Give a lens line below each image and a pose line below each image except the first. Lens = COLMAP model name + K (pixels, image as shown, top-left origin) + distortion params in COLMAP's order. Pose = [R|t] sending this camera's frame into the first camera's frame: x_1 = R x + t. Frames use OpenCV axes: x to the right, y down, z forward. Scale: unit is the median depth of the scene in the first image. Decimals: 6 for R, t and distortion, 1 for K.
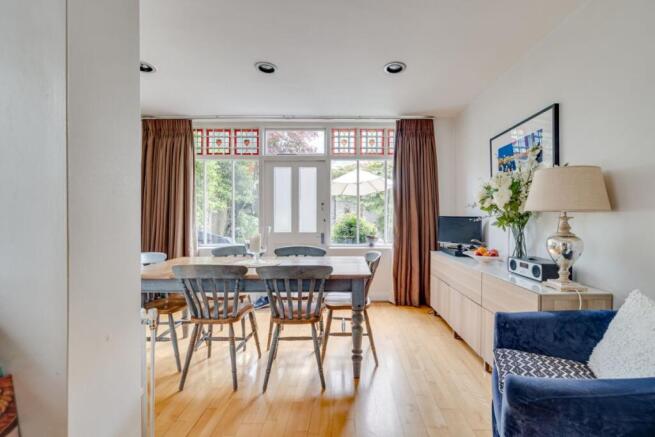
lens RADIAL K [[278.6, 0, 329.3], [0, 278.6, 214.4], [0, 0, 1]] dist [0.000934, 0.000112]
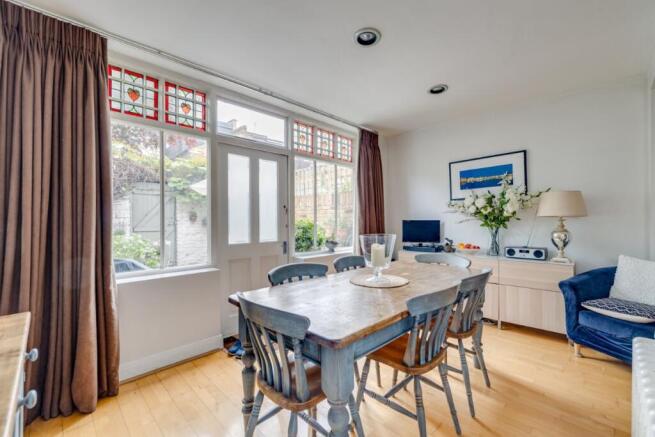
lens RADIAL K [[285.1, 0, 327.5], [0, 285.1, 218.5], [0, 0, 1]] dist [0.000709, 0.000115]
pose [[0.704224, 0.001773, 0.709976, -0.544803], [0.001852, 0.999989, -0.004335, 0.002554], [-0.709976, 0.004368, 0.704212, 0.304751]]
